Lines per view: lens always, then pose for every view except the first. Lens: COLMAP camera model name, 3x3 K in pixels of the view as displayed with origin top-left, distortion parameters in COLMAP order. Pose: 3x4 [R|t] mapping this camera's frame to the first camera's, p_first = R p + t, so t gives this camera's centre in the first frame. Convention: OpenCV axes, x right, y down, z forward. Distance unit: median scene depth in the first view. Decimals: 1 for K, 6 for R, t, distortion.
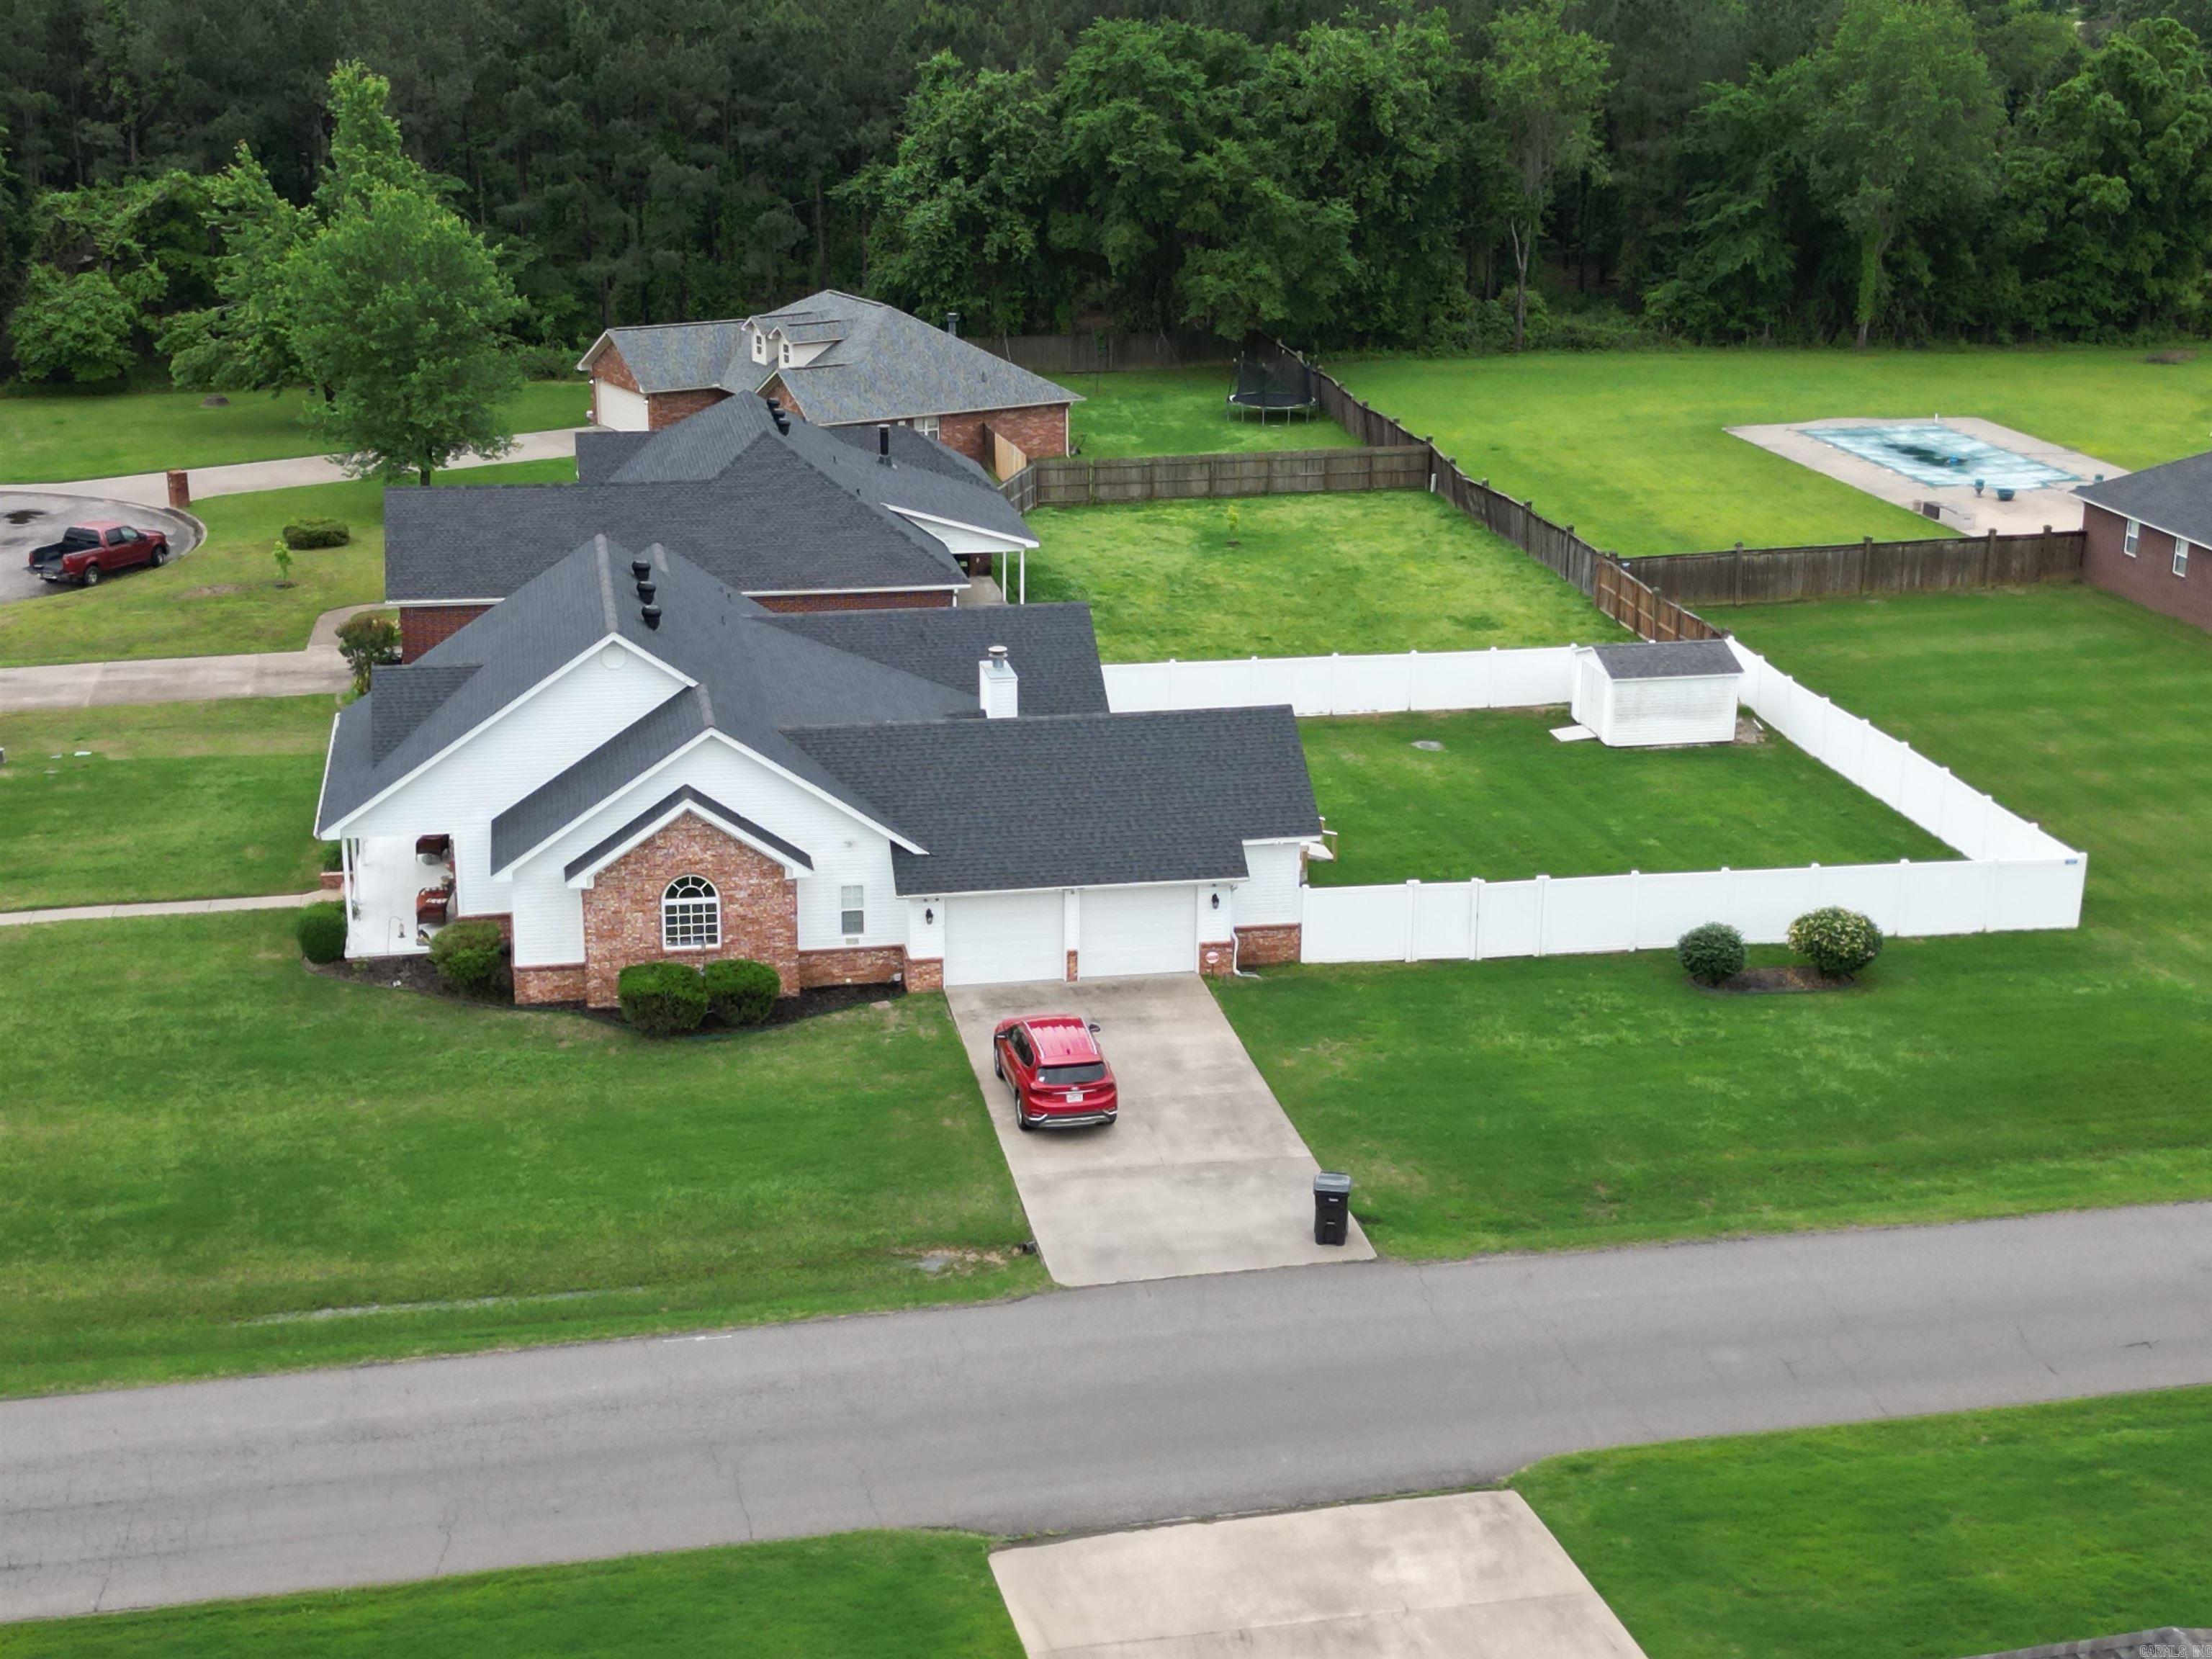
lens RADIAL K [[3066.8, 0, 1095.5], [0, 3066.8, 840.7], [0, 0, 1]] dist [0.187979, -0.551946]
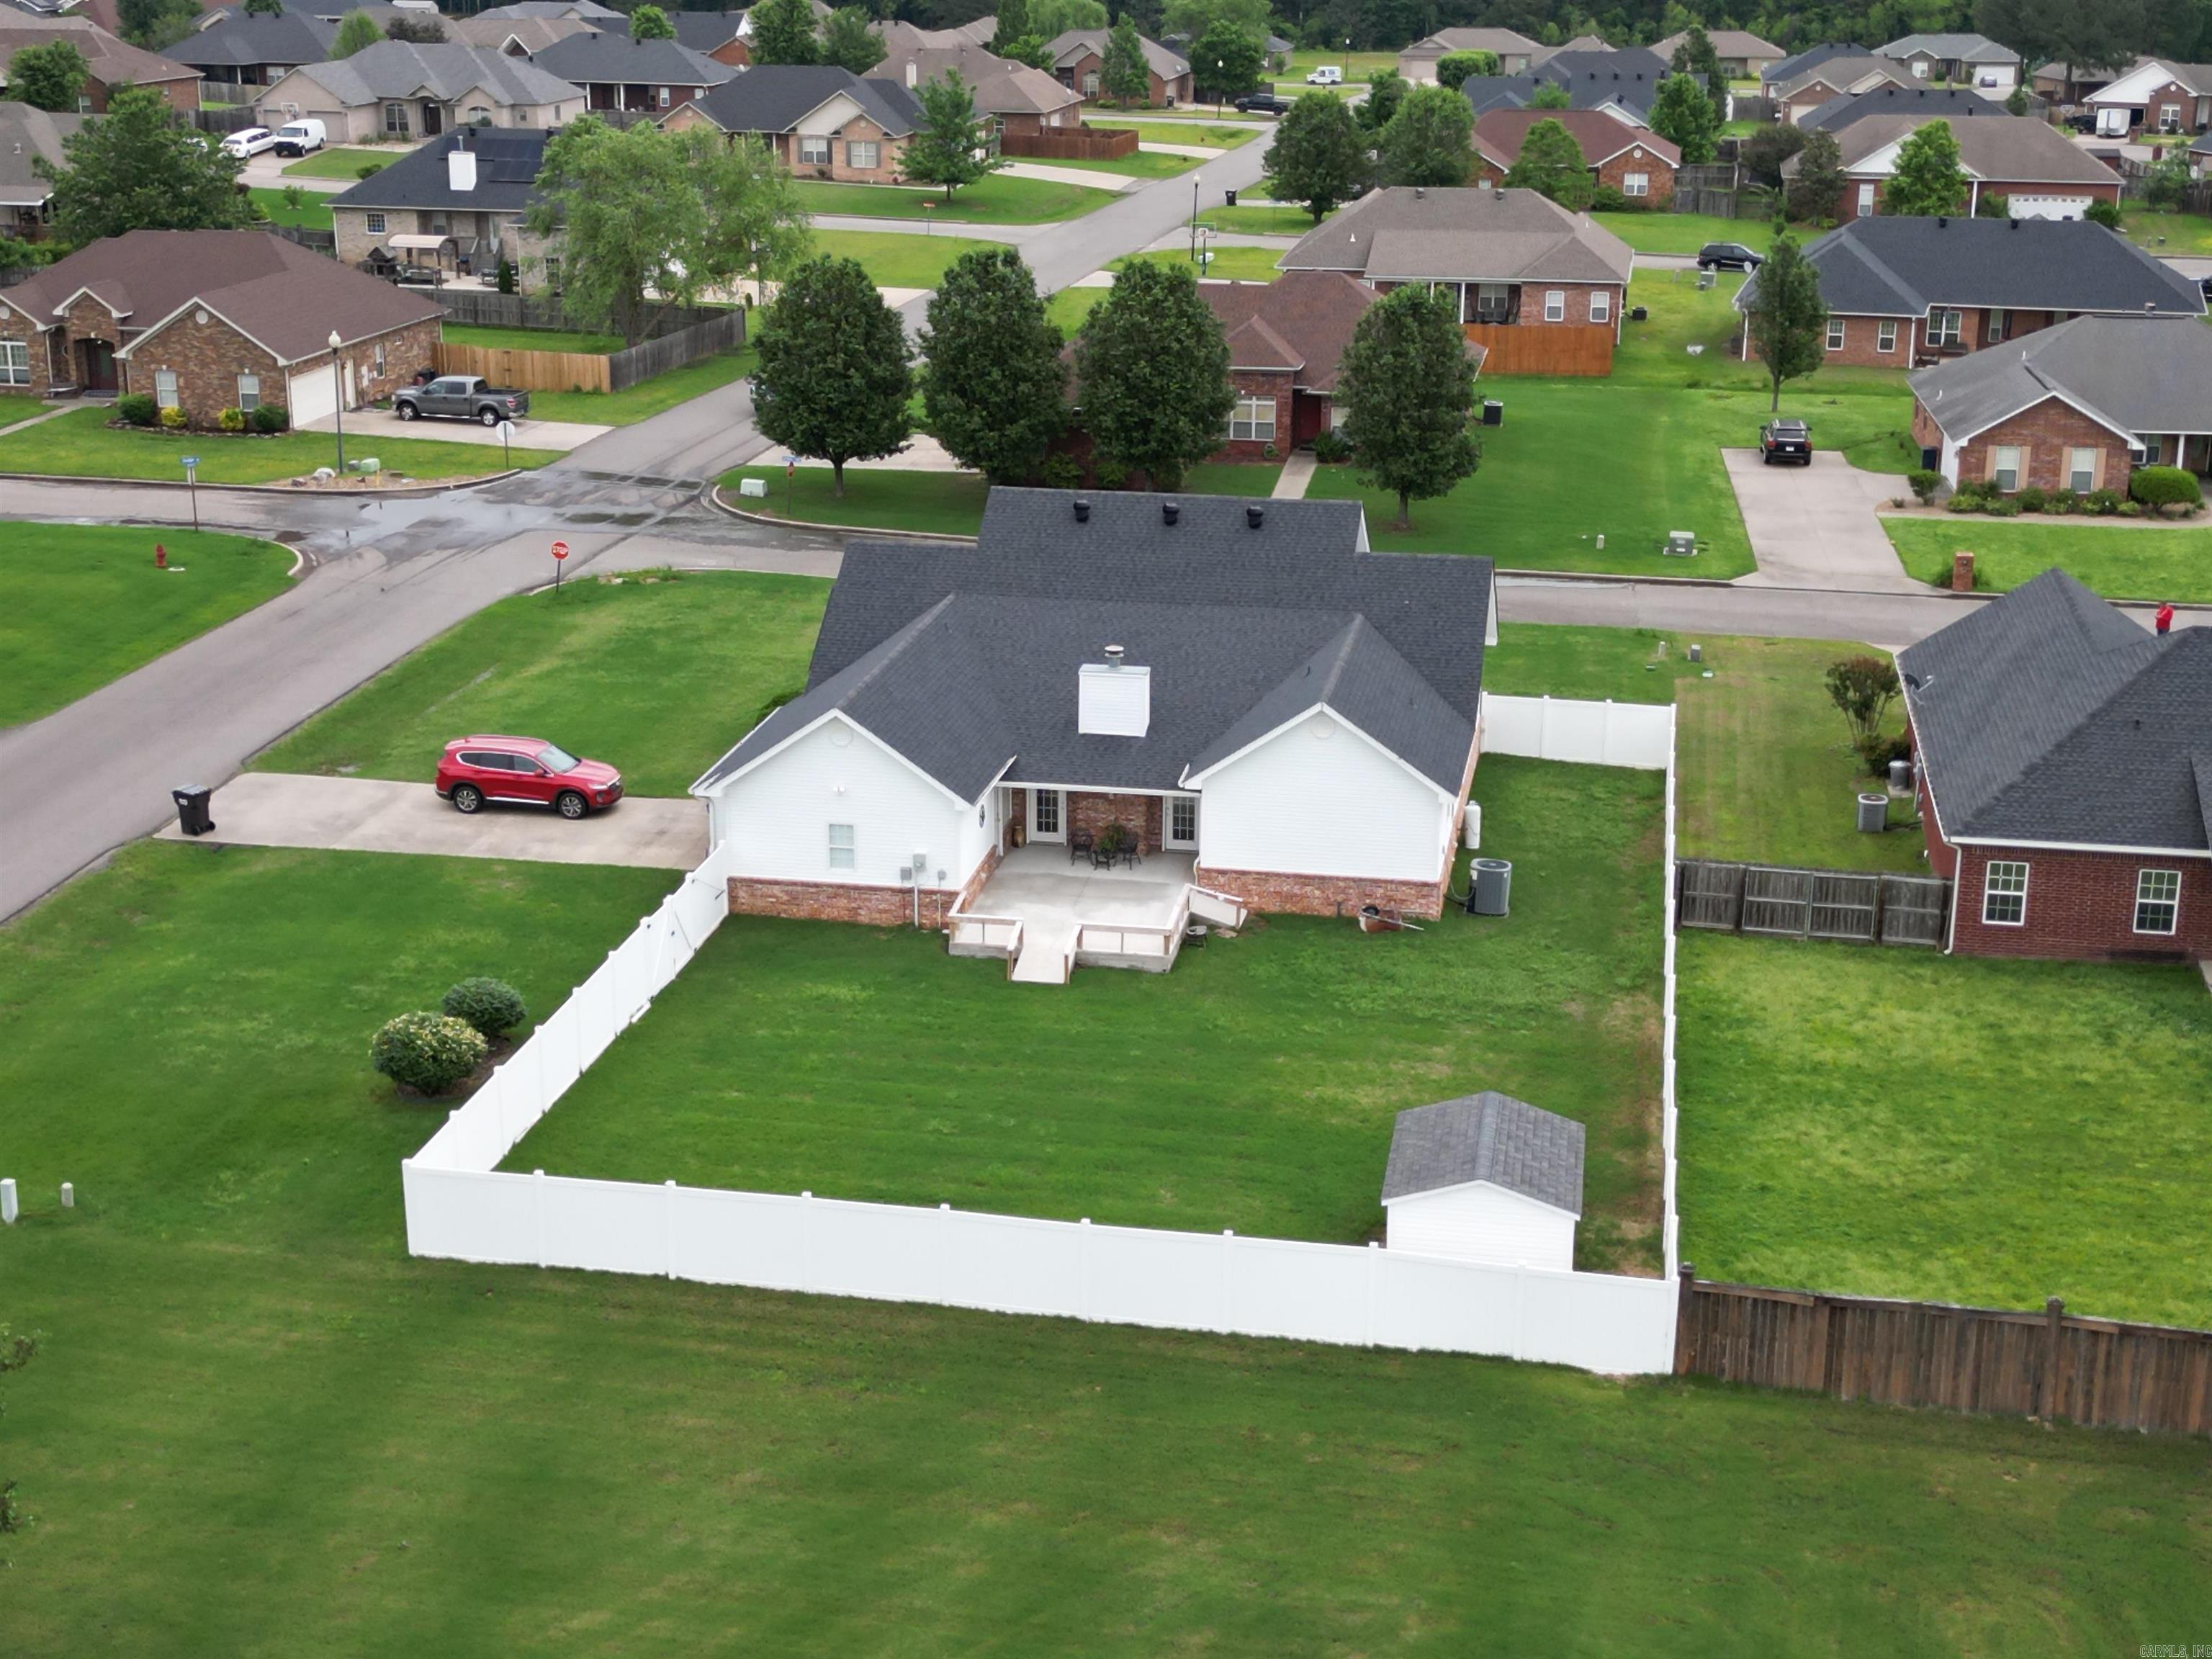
lens RADIAL K [[3066.8, 0, 1095.5], [0, 3066.8, 840.7], [0, 0, 1]] dist [0.187979, -0.551946]
pose [[-0.351375, 0.273386, -0.895431, 0.620422], [-0.294297, 0.875684, 0.382841, -0.273231], [0.888777, 0.398043, -0.227237, 0.875774]]
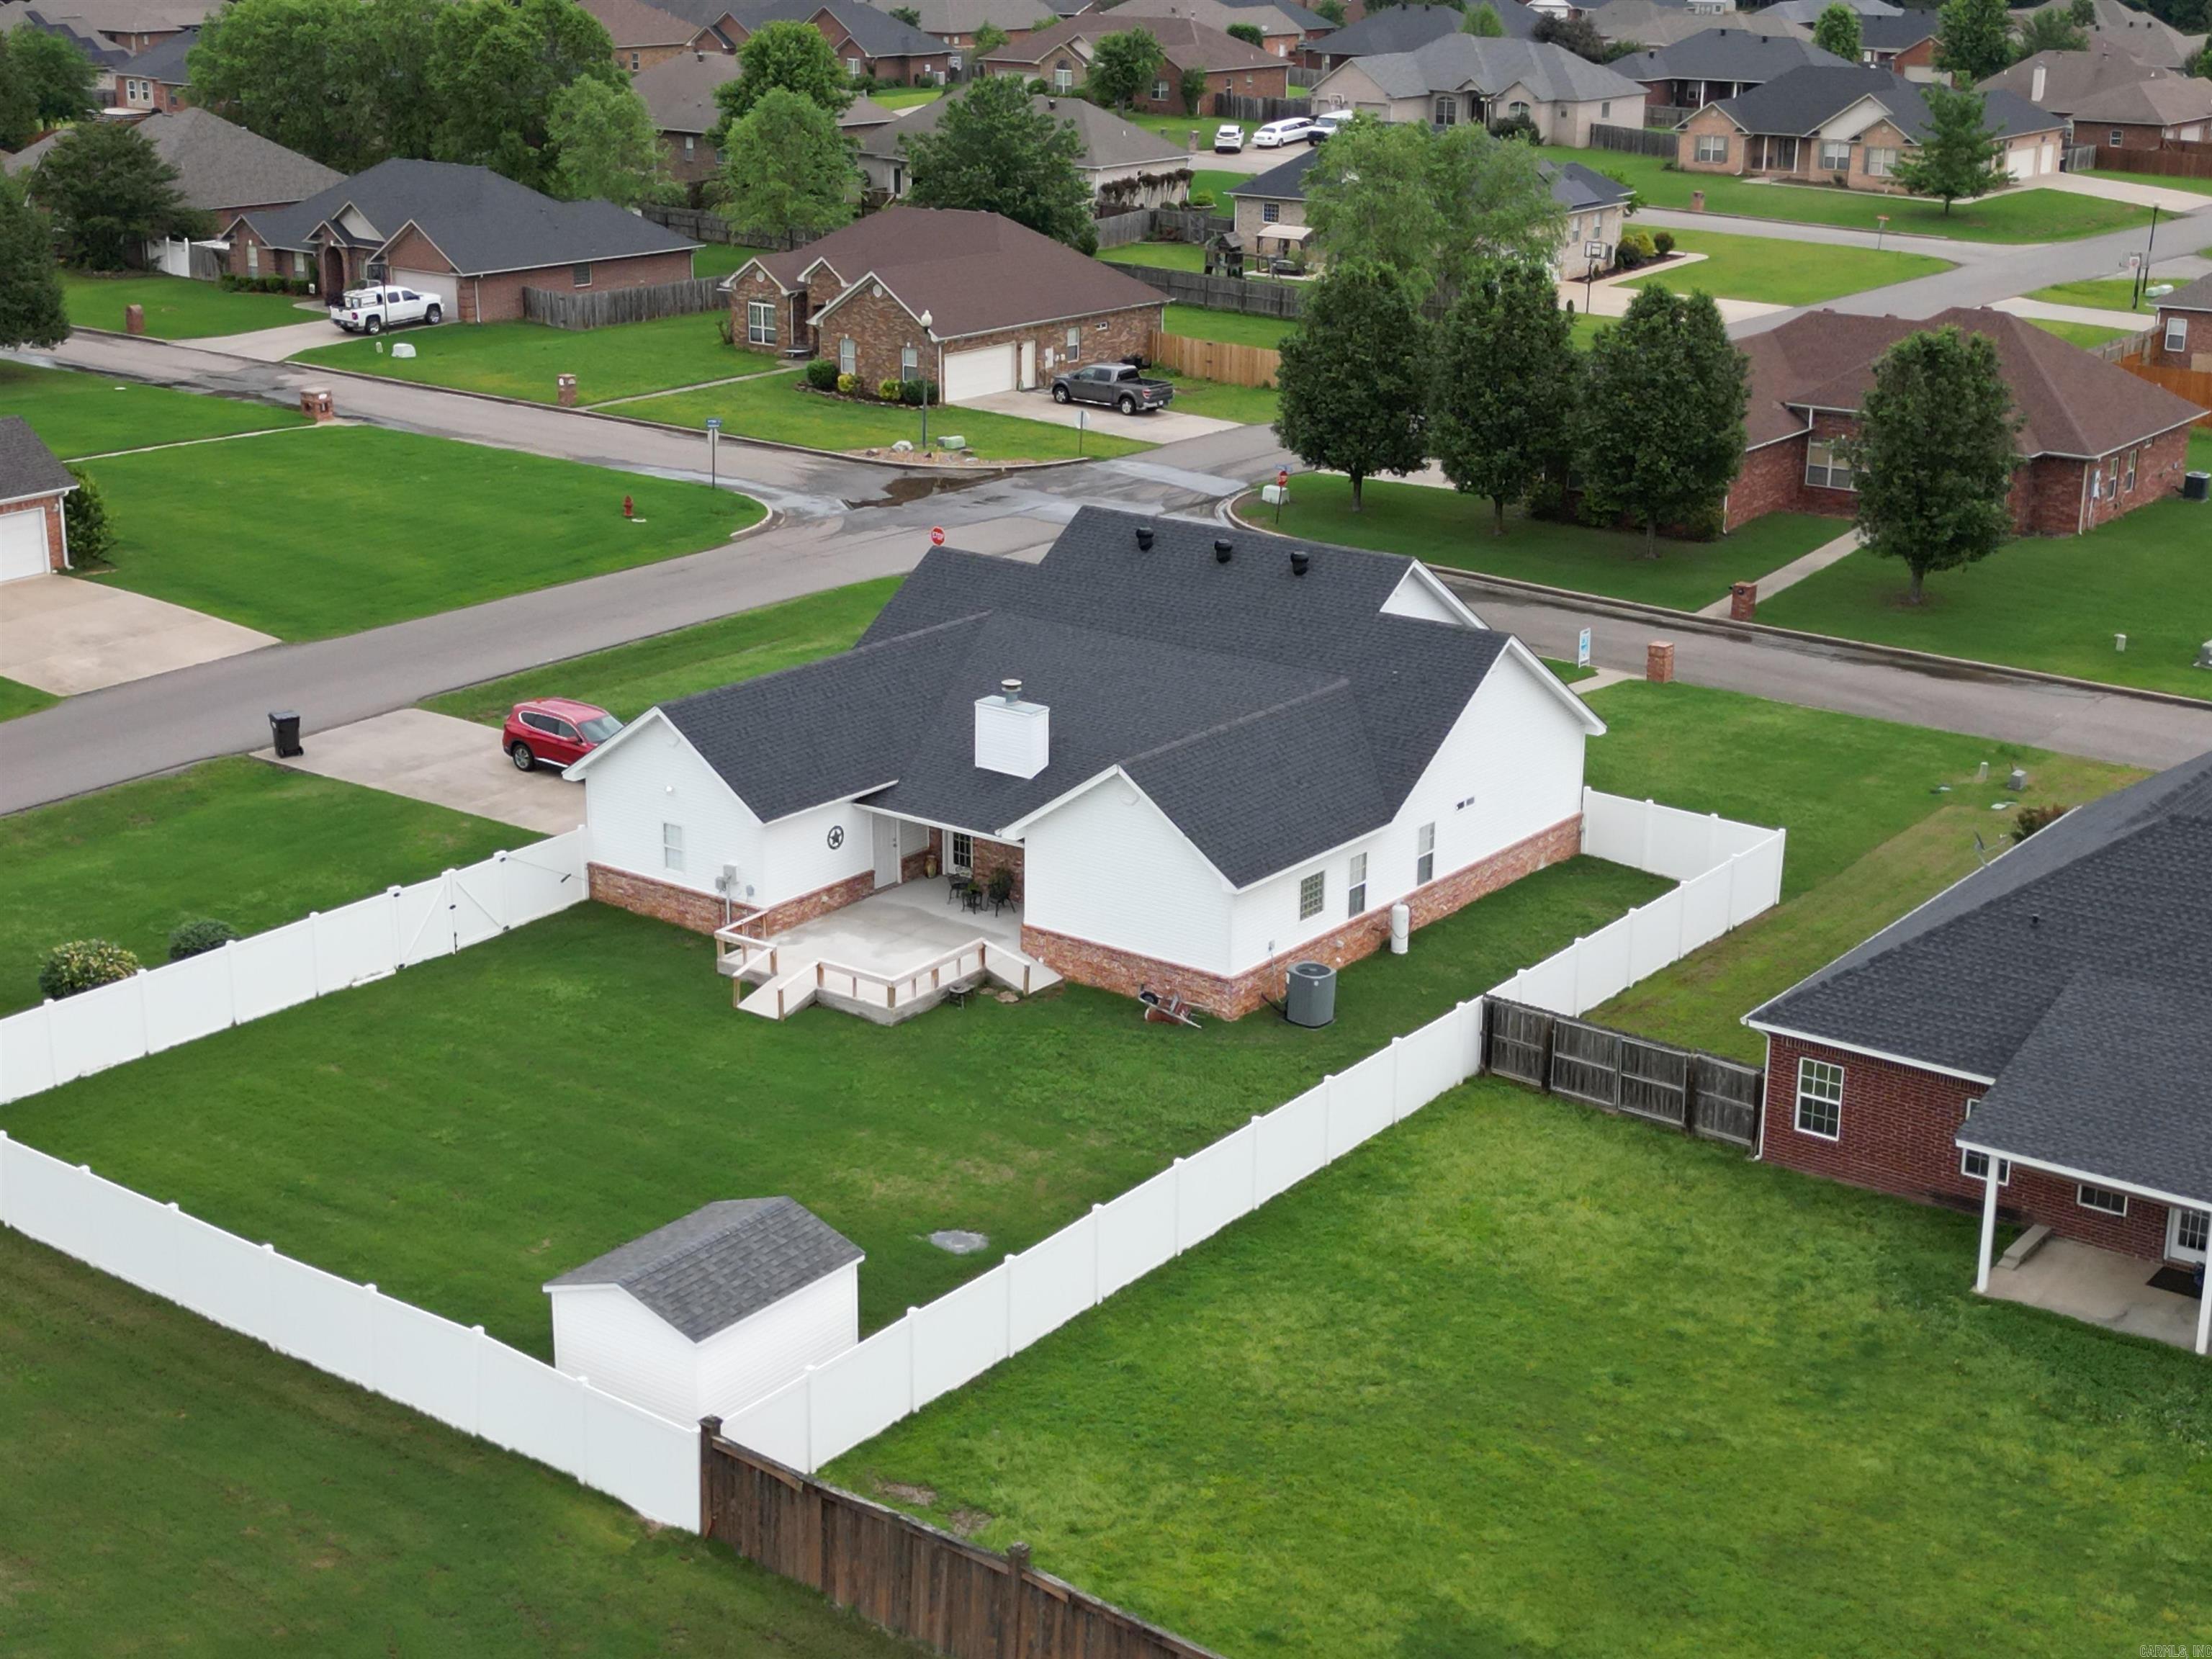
lens RADIAL K [[3066.8, 0, 1095.5], [0, 3066.8, 840.7], [0, 0, 1]] dist [0.187979, -0.551946]
pose [[-0.735674, 0.195058, -0.648642, 0.400580], [-0.219164, 0.837571, 0.500443, -0.351168], [0.640898, 0.510321, -0.573429, 1.111872]]
